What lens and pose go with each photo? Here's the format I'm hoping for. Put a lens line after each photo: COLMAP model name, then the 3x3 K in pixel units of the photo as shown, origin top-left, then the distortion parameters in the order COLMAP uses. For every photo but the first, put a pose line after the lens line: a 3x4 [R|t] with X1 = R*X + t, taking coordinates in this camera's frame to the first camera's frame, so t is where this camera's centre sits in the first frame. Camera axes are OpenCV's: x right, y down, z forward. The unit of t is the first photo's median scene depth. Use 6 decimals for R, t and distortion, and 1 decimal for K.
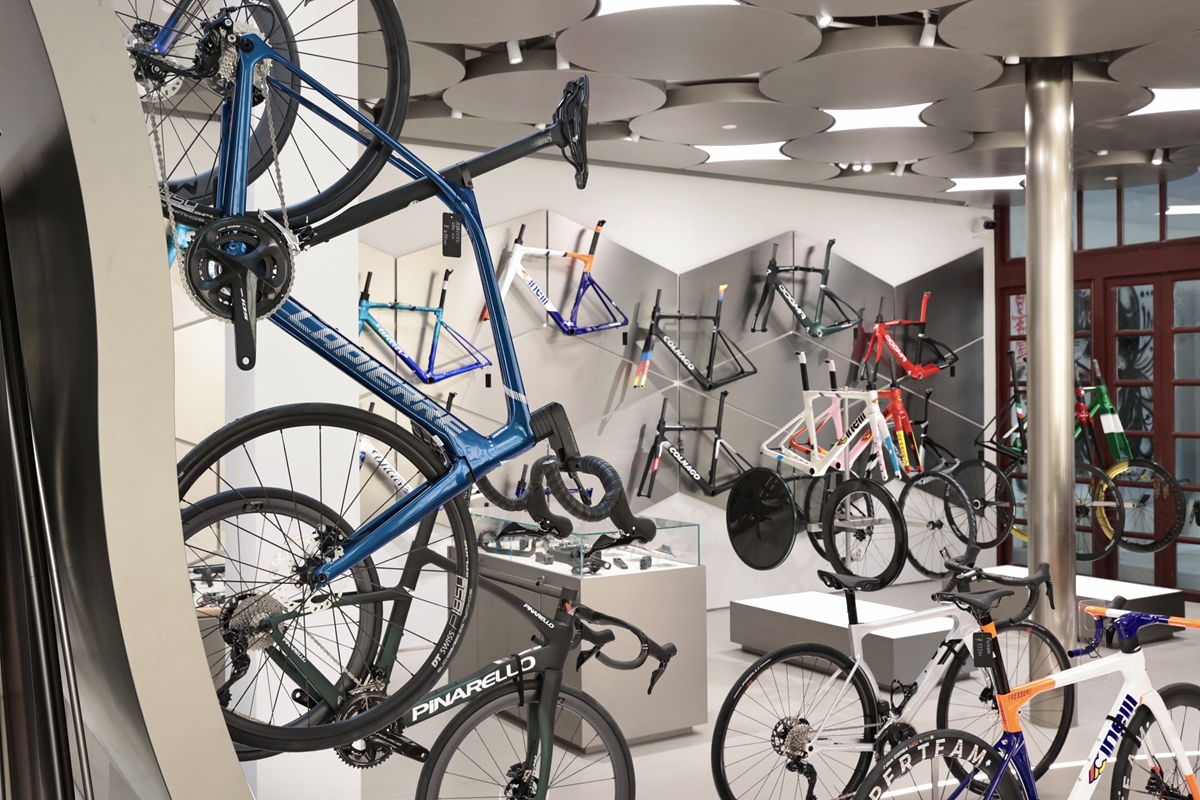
lens RADIAL K [[1175.9, 0, 600.0], [0, 1175.9, 400.0], [0, 0, 1]] dist [0.016861, 0.020397]
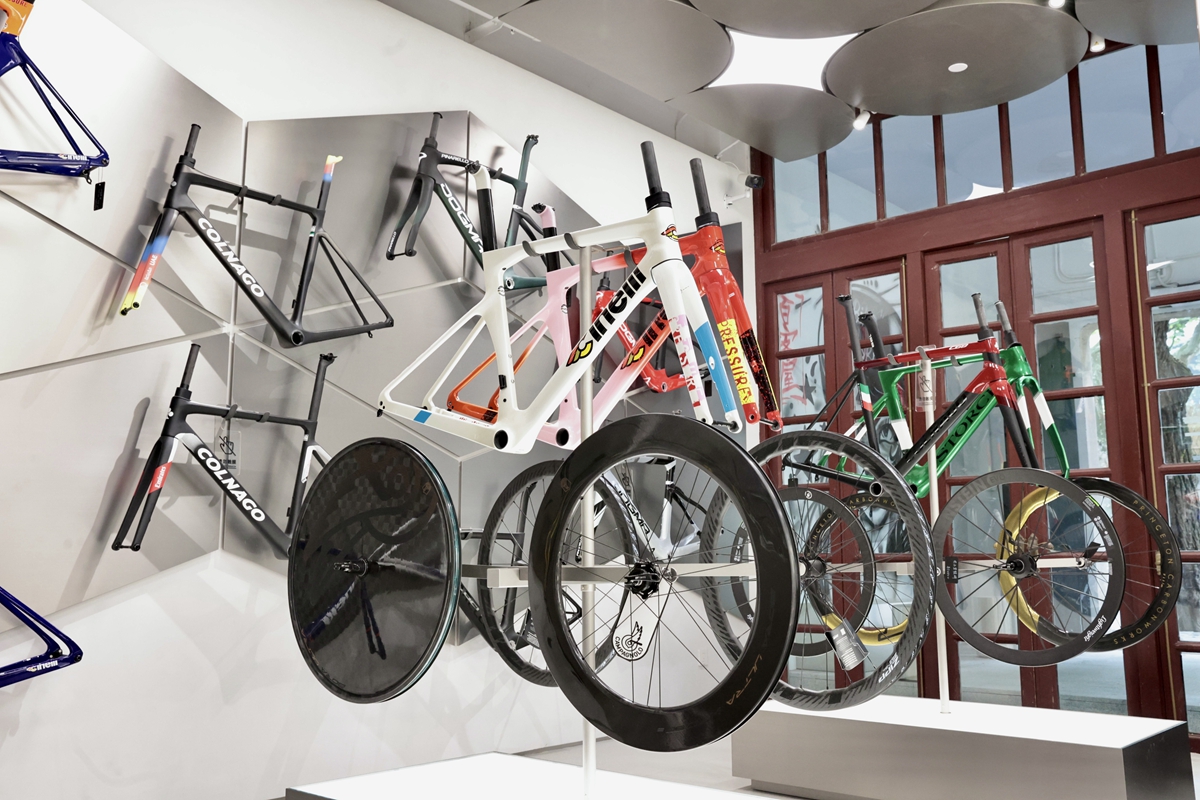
lens RADIAL K [[1079.7, 0, 592.7], [0, 1079.7, 394.1], [0, 0, 1]] dist [-0.079003, 0.139657]
pose [[0.960752, 0.050536, 0.272767, 0.091069], [-0.006326, 0.987002, -0.160582, 0.085106], [-0.277337, 0.152554, 0.948584, 0.533317]]
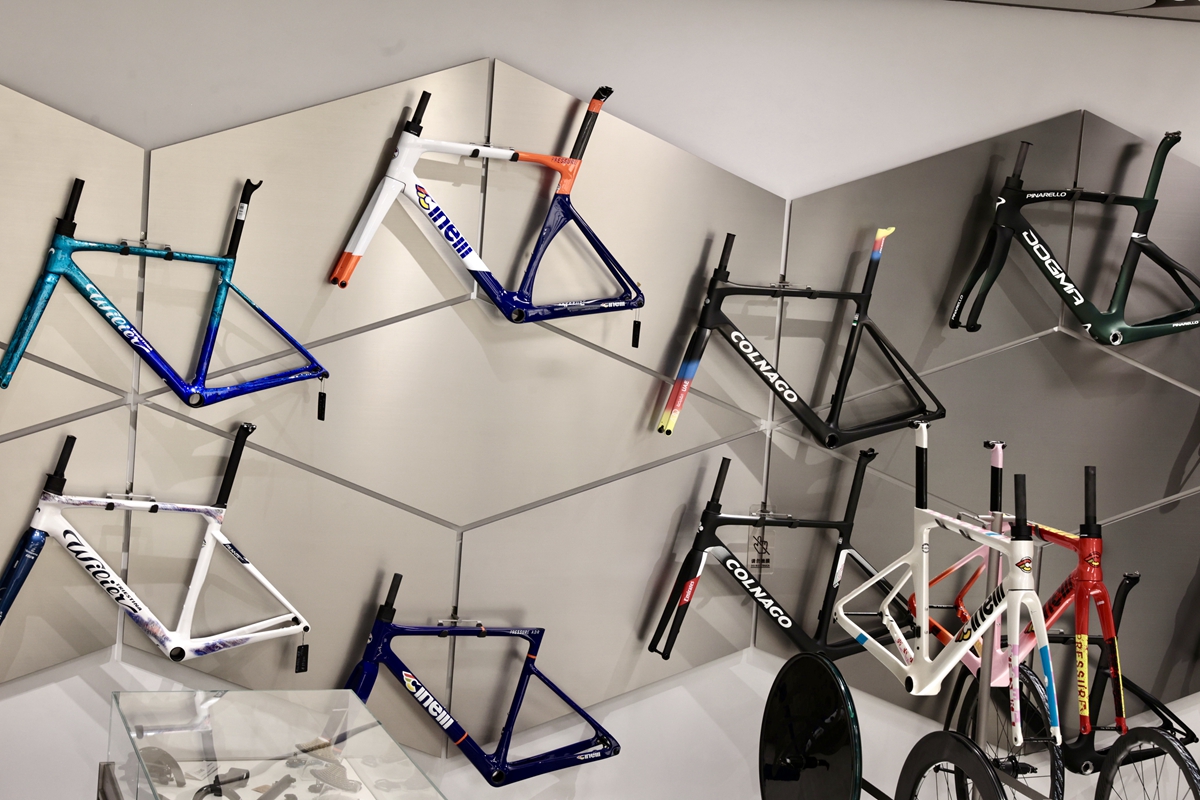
lens RADIAL K [[2186.1, 0, 600.0], [0, 2186.1, 400.0], [0, 0, 1]] dist [0.267056, 0.022191]
pose [[0.966620, 0.098054, -0.236710, 0.212292], [-0.080702, 0.993365, 0.081937, -0.093026], [0.243173, -0.060099, 0.968119, 0.108671]]
